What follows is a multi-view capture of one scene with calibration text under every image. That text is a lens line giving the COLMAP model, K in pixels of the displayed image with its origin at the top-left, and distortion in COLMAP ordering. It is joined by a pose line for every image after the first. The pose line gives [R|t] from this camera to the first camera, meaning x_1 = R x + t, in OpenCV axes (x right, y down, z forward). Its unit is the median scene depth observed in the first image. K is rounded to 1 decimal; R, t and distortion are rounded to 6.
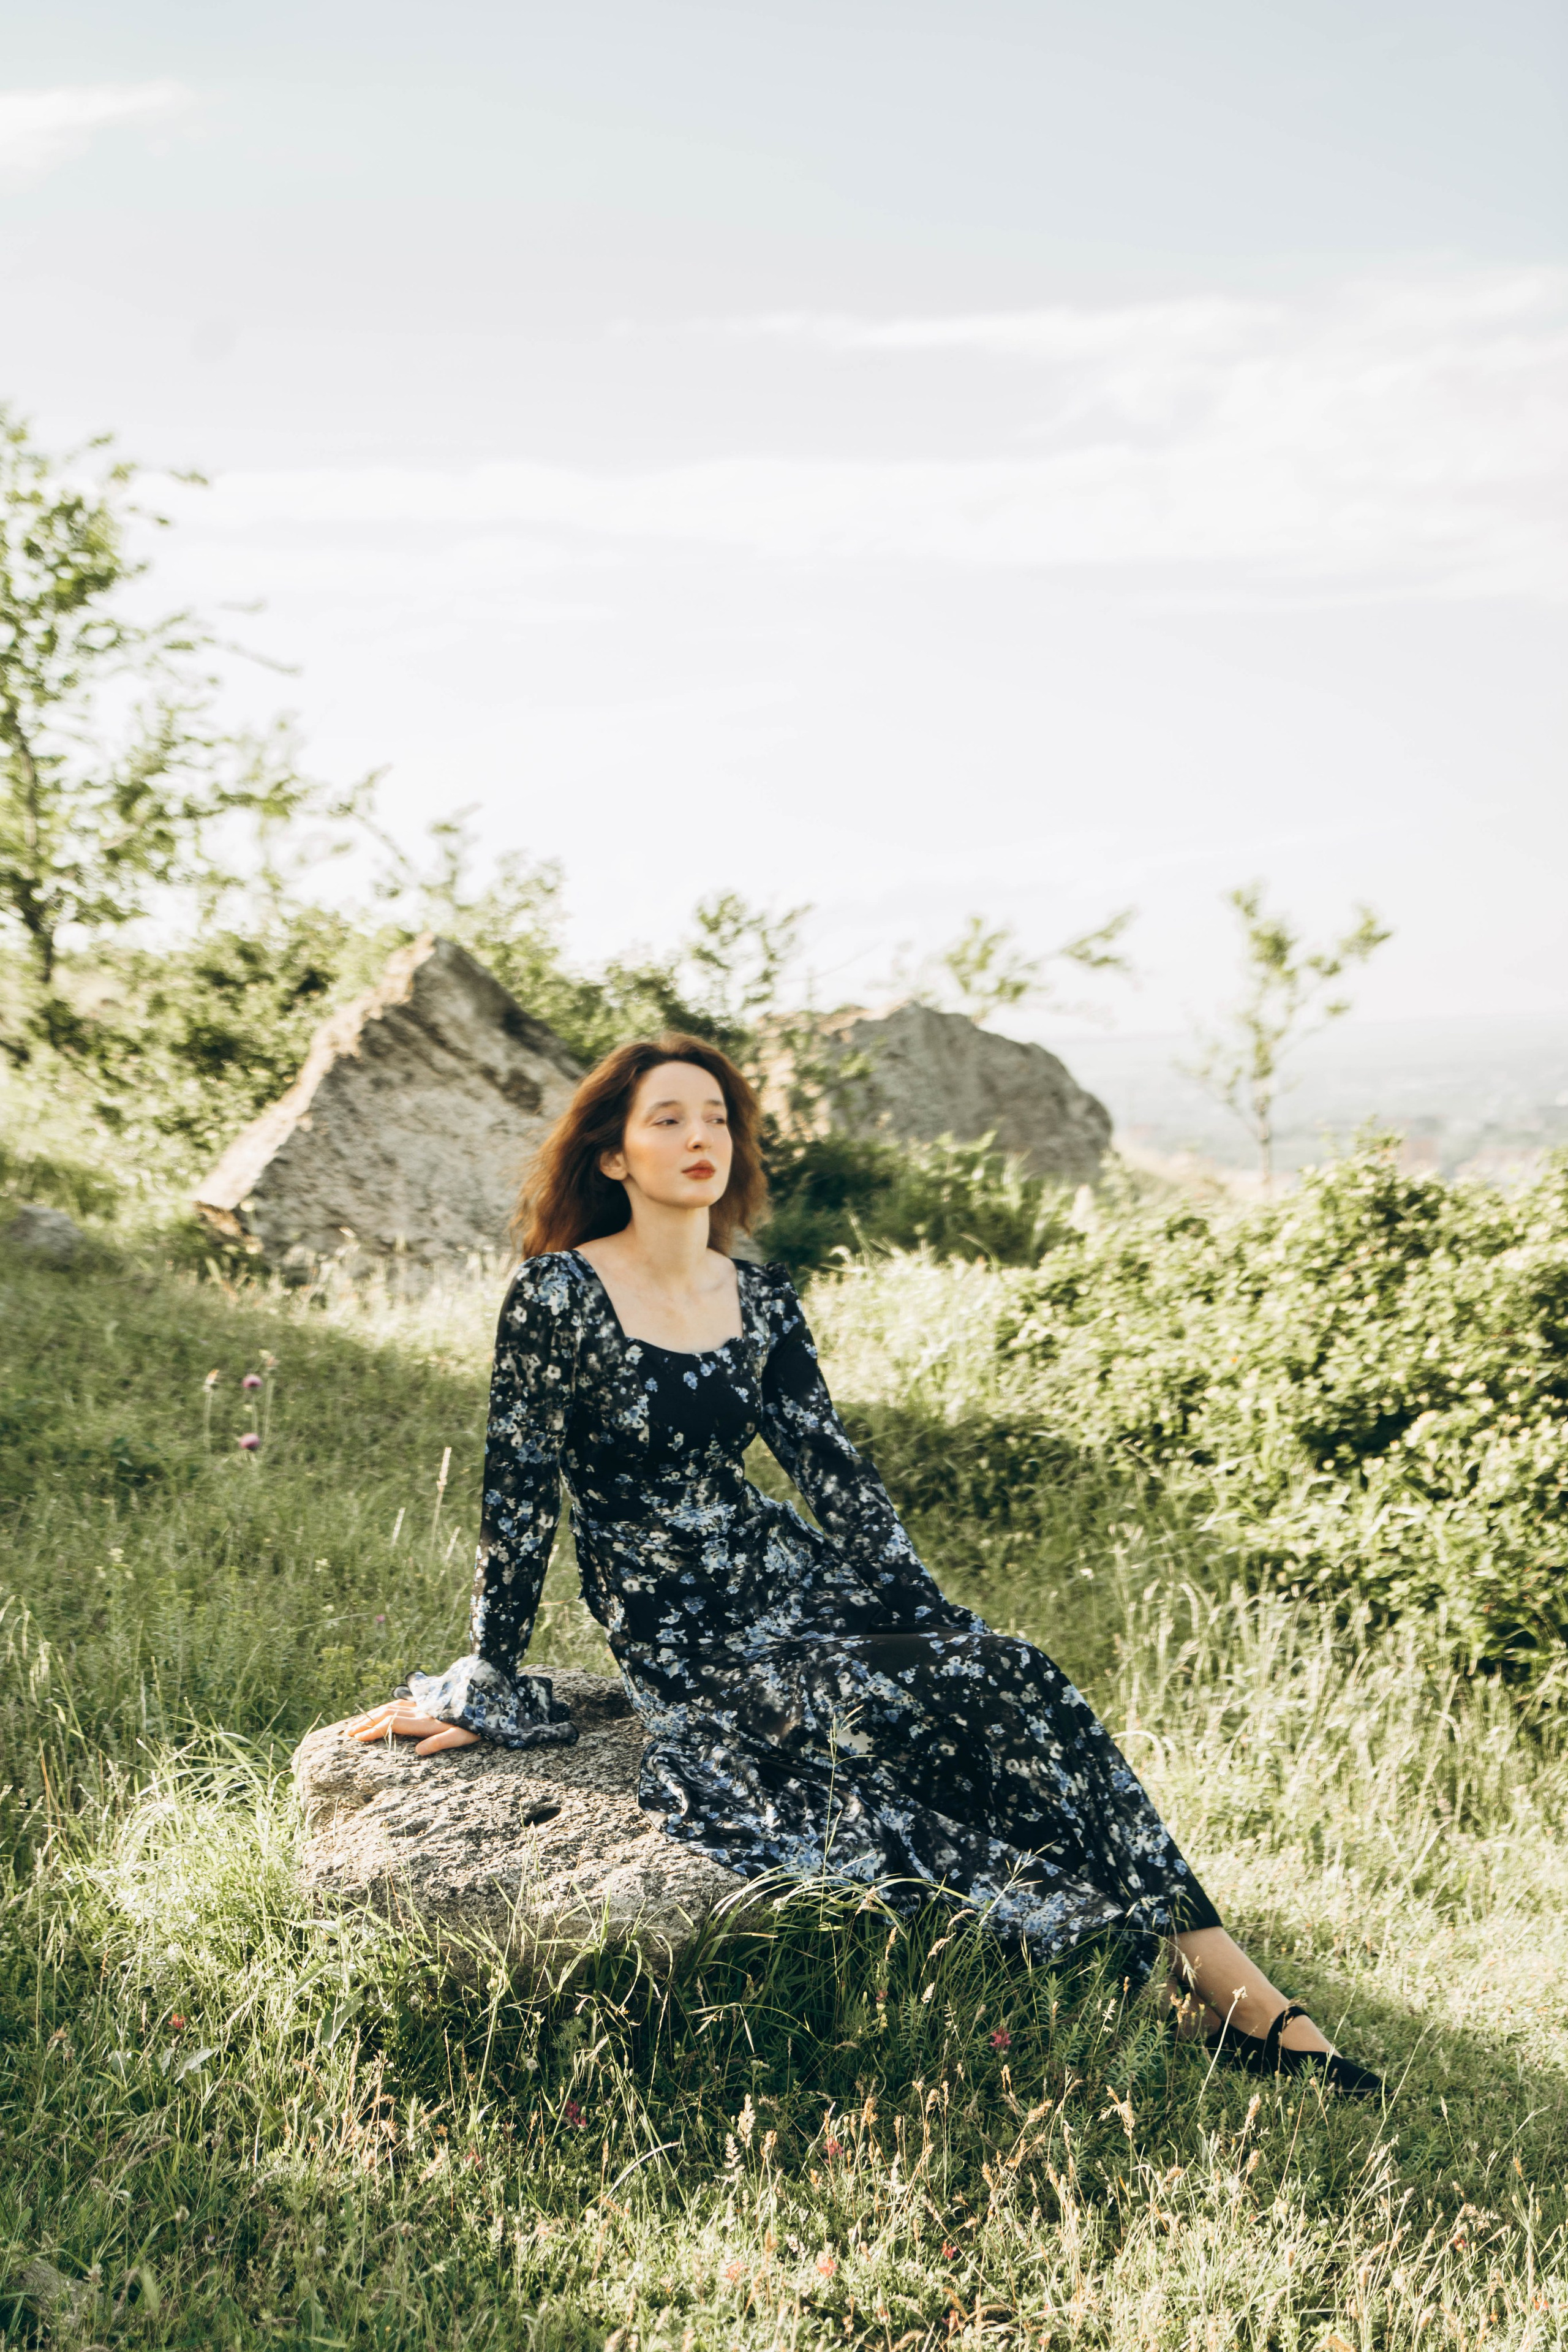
lens RADIAL K [[4105.1, 0, 785.1], [0, 4105.1, 1170.4], [0, 0, 1]] dist [0.013494, 0.000000]
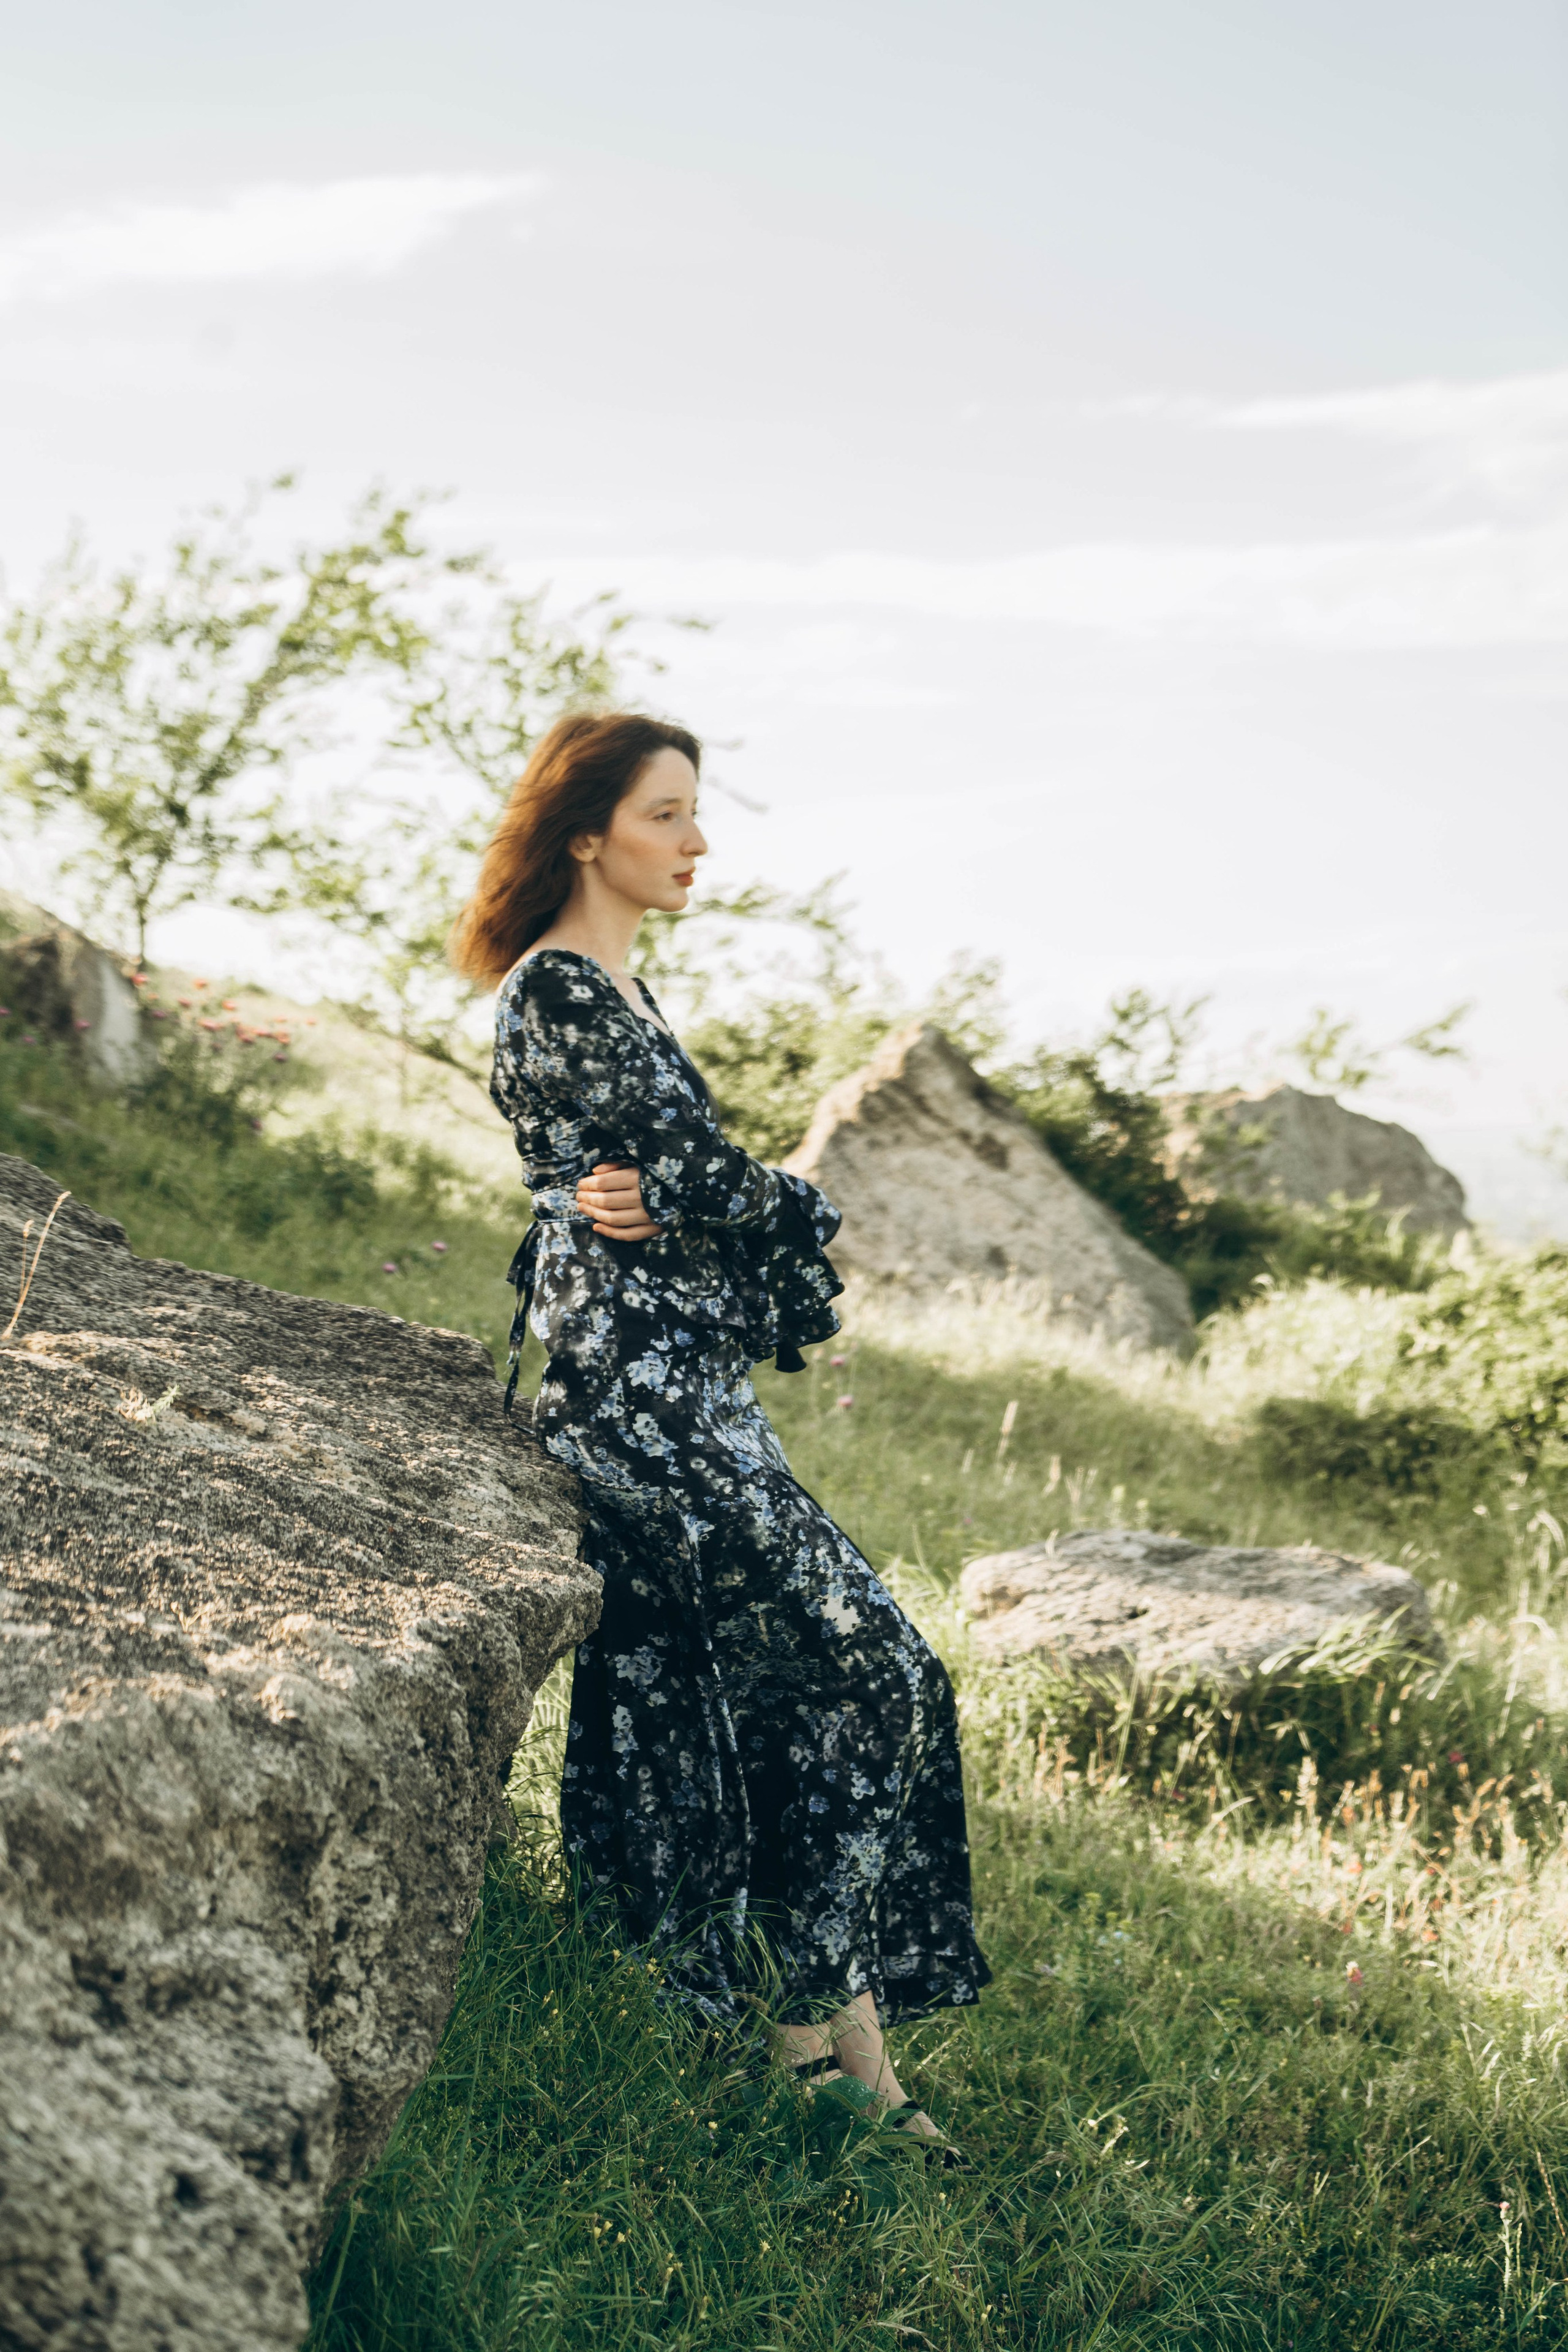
lens RADIAL K [[4046.5, 0, 783.2], [0, 4046.5, 1182.2], [0, 0, 1]] dist [0.069311, 0.000000]
pose [[0.996746, 0.008230, -0.080187, -0.029794], [-0.009696, 0.999793, -0.017908, 0.011937], [0.080023, 0.018628, 0.996619, -0.198393]]
